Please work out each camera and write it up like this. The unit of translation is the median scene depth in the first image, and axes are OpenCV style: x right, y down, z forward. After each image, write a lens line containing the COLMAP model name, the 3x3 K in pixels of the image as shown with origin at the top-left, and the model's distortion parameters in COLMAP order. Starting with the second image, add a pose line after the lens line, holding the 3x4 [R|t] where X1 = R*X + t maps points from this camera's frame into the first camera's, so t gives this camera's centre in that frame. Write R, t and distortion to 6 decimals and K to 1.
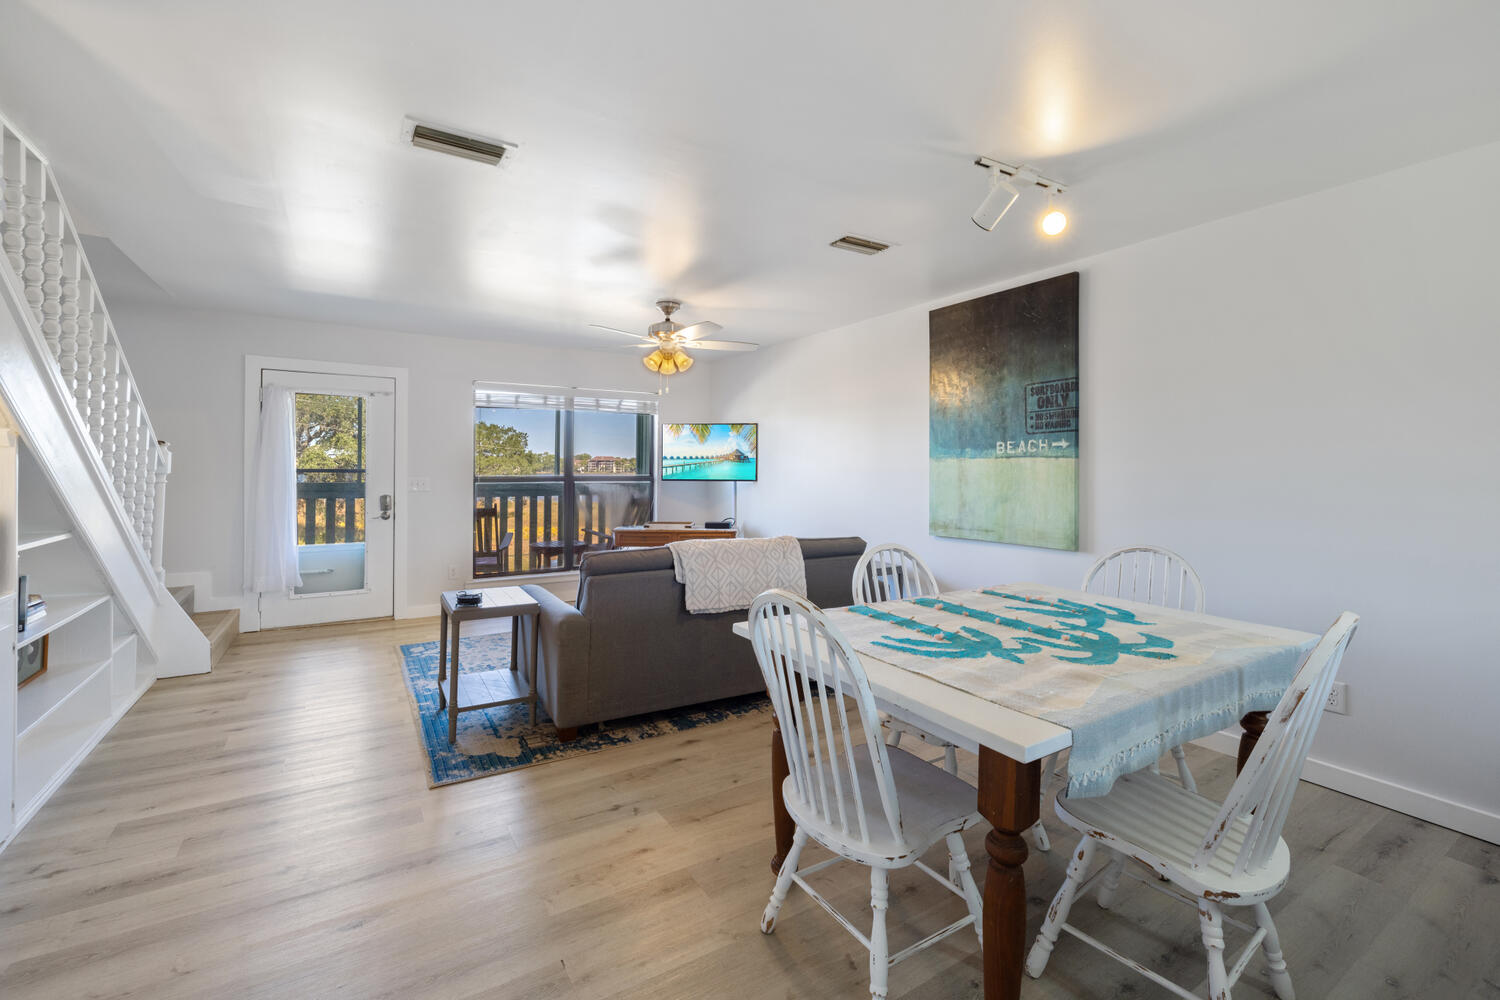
lens RADIAL K [[627.5, 0, 746.6], [0, 627.5, 469.6], [0, 0, 1]] dist [-0.006661, -0.000226]
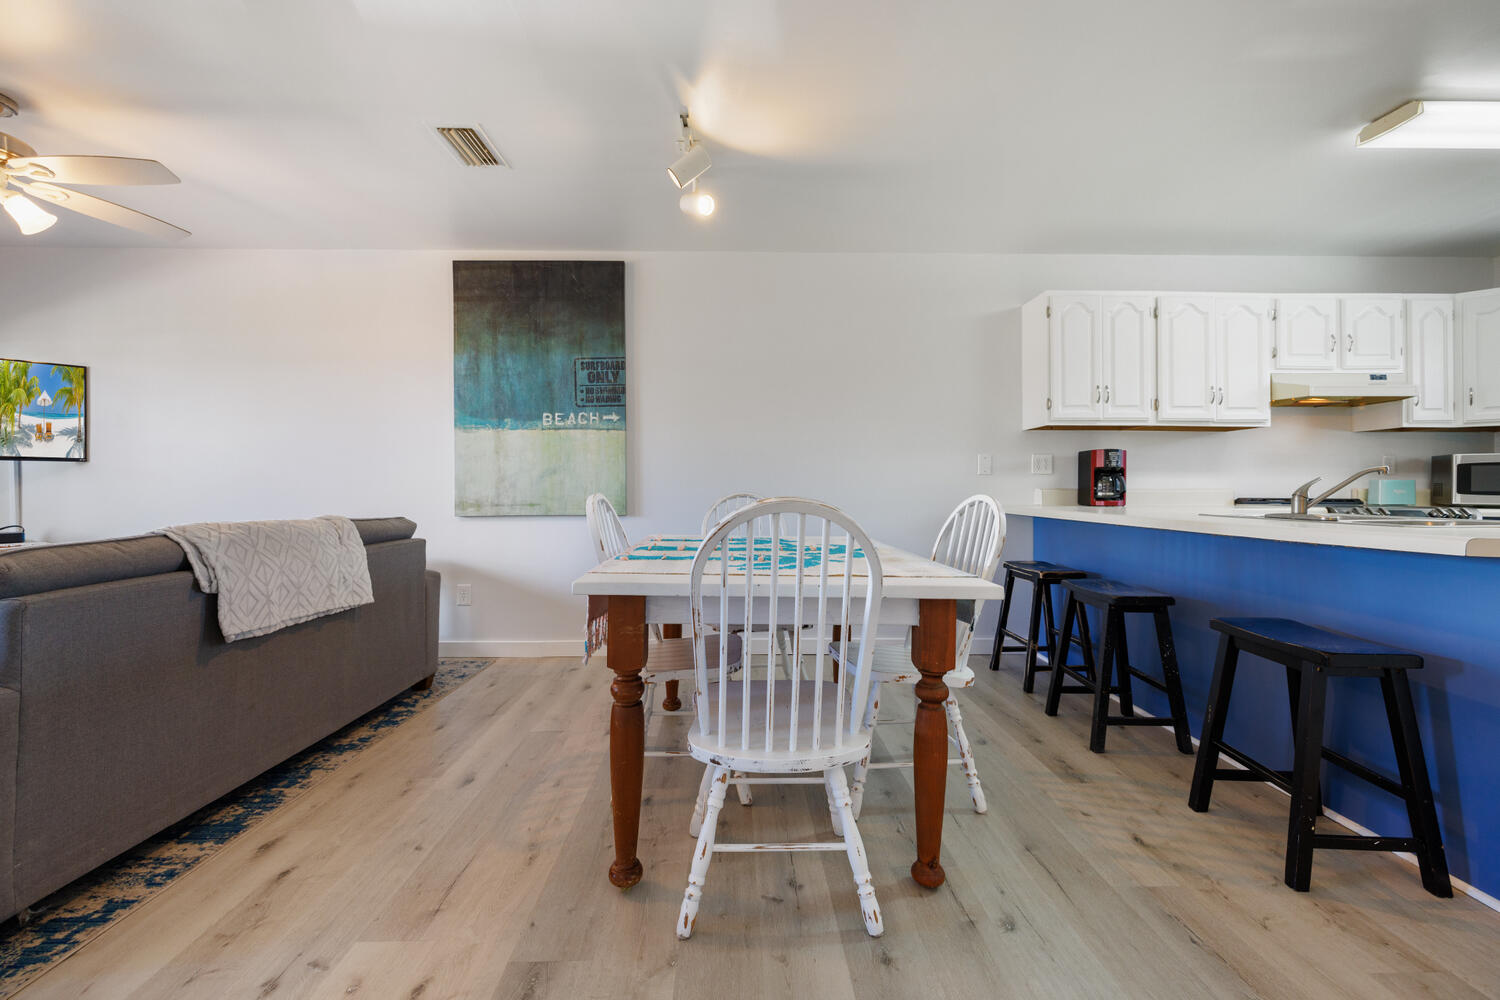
lens RADIAL K [[627.5, 0, 733.5], [0, 627.5, 487.6], [0, 0, 1]] dist [-0.006661, -0.000226]
pose [[0.522025, -0.005973, 0.852909, -0.296617], [0.003282, 0.999982, 0.004993, 0.072036], [-0.852924, 0.000193, 0.522035, 0.248410]]
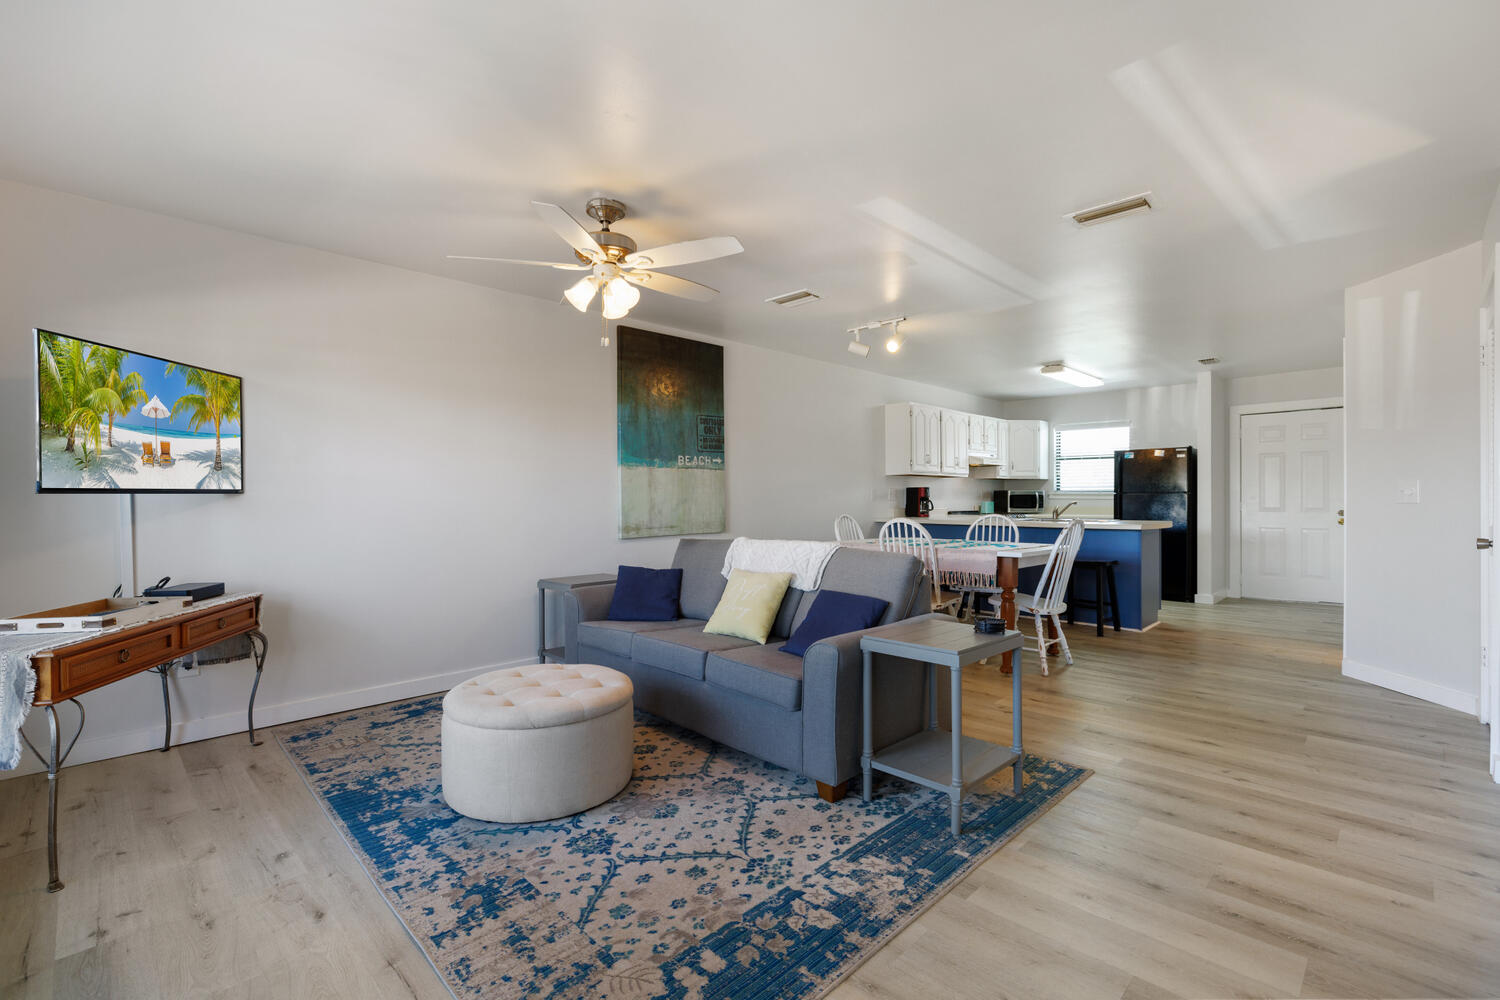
lens RADIAL K [[667.1, 0, 760.0], [0, 667.1, 507.3], [0, 0, 1]] dist [0.031007, 0.000555]
pose [[-0.253550, -0.020919, 0.967096, -0.990179], [0.004369, 0.999731, 0.022770, 0.031749], [-0.967313, 0.009999, -0.253390, 1.246815]]
